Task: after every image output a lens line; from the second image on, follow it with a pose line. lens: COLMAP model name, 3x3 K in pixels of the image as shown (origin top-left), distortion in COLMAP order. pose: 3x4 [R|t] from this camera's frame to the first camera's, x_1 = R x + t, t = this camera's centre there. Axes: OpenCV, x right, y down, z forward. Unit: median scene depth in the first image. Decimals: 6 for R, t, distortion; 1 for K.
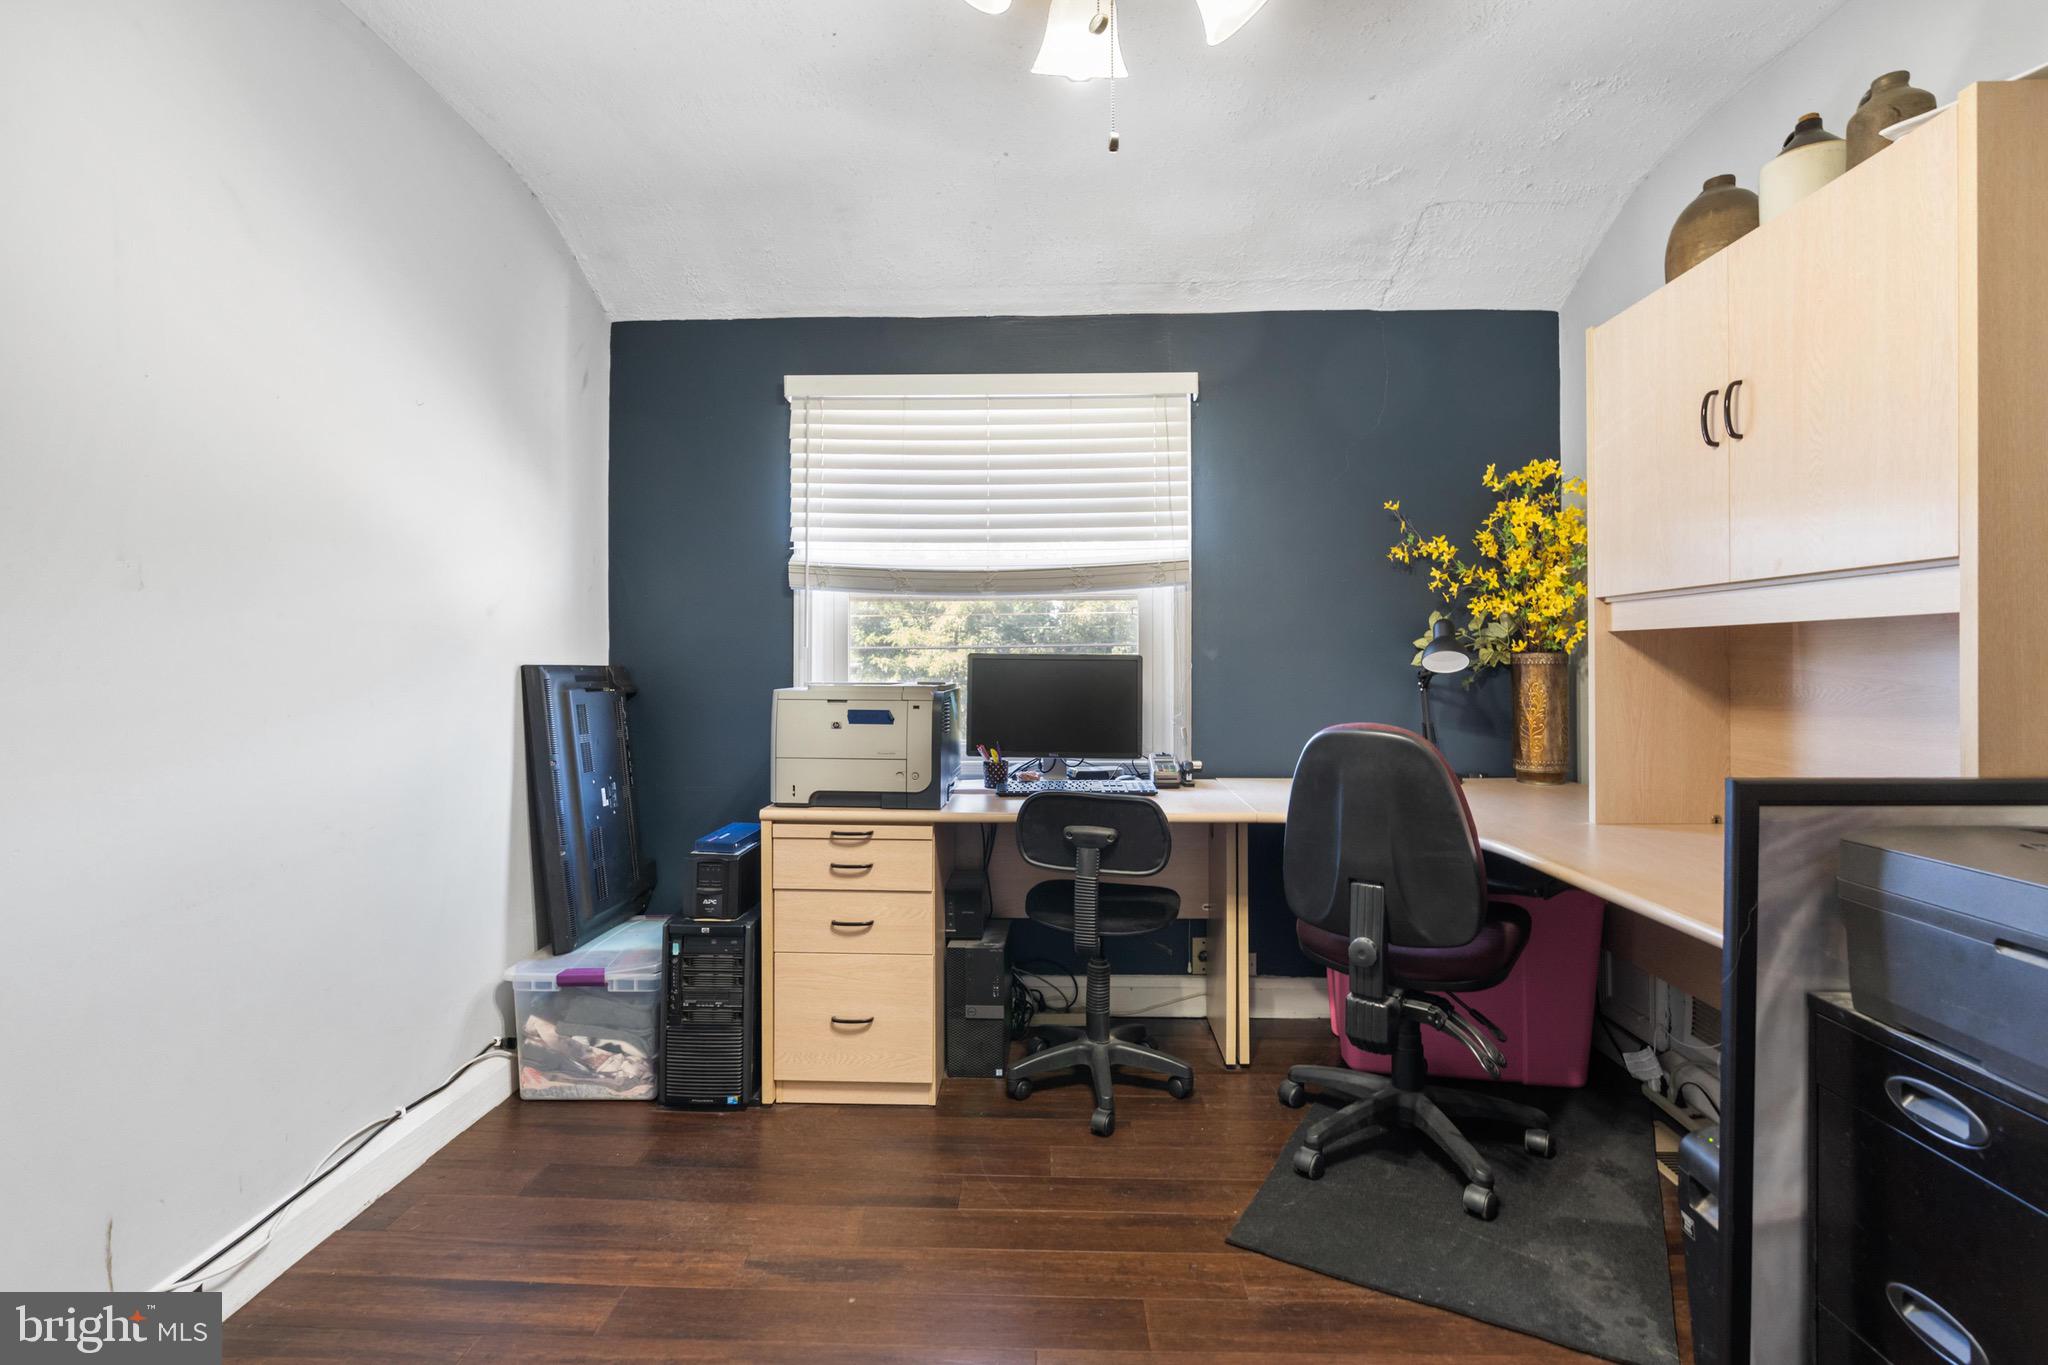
lens RADIAL K [[953.1, 0, 1025.0], [0, 953.1, 653.2], [0, 0, 1]] dist [-0.010867, -0.000436]
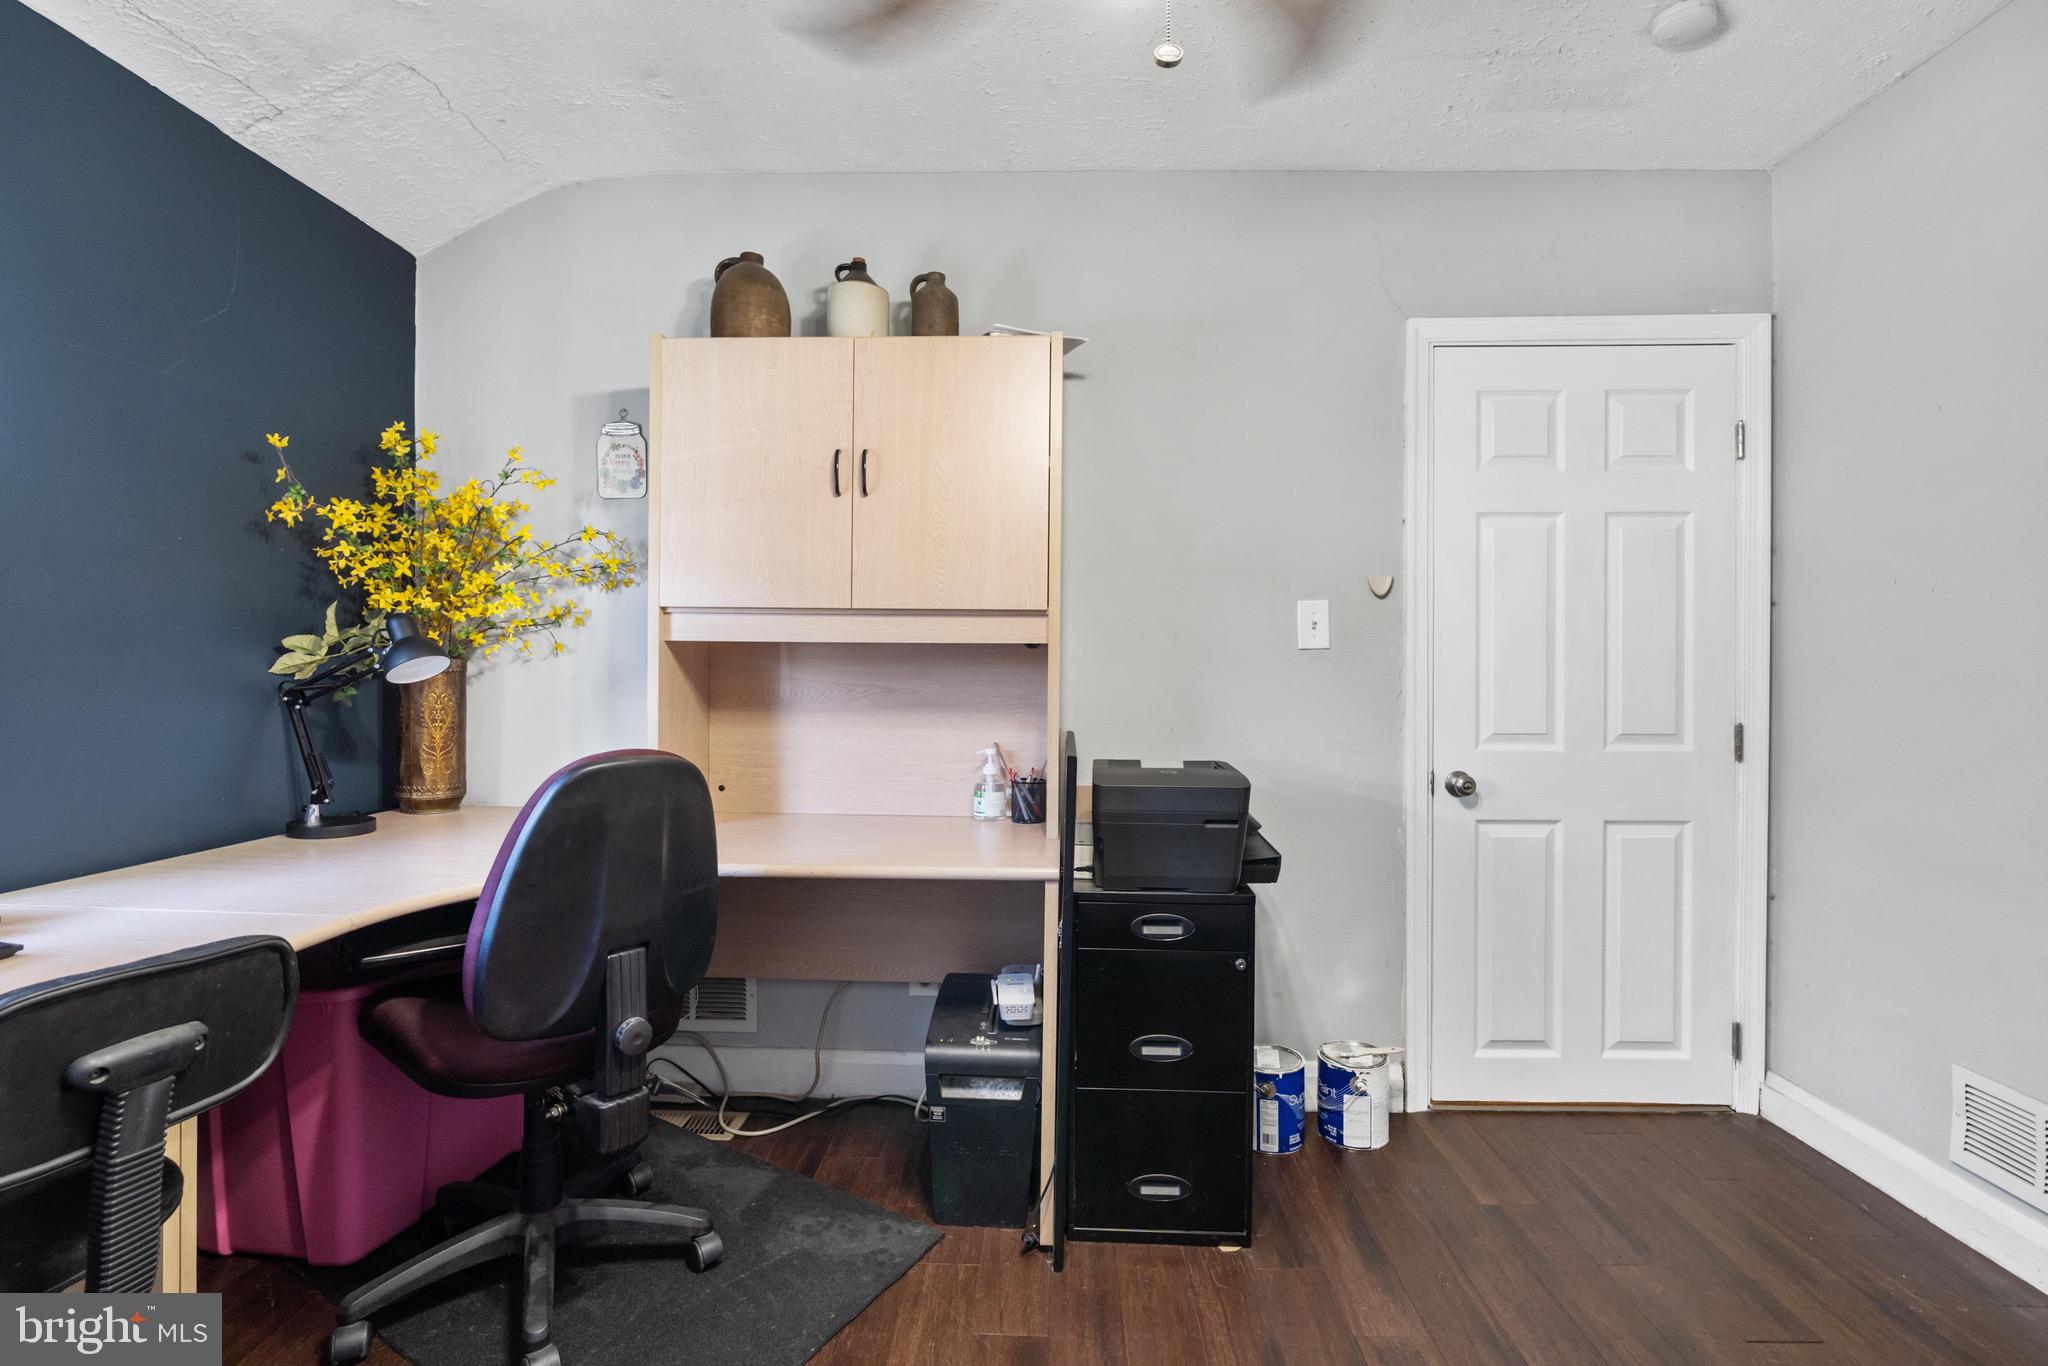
lens RADIAL K [[949.2, 0, 1024.0], [0, 949.2, 673.7], [0, 0, 1]] dist [-0.013275, -0.000337]
pose [[-0.007274, -0.004288, 0.999964, -0.403021], [-0.015320, 0.999874, 0.004177, 0.002362], [-0.999856, -0.015289, -0.007339, 0.631908]]
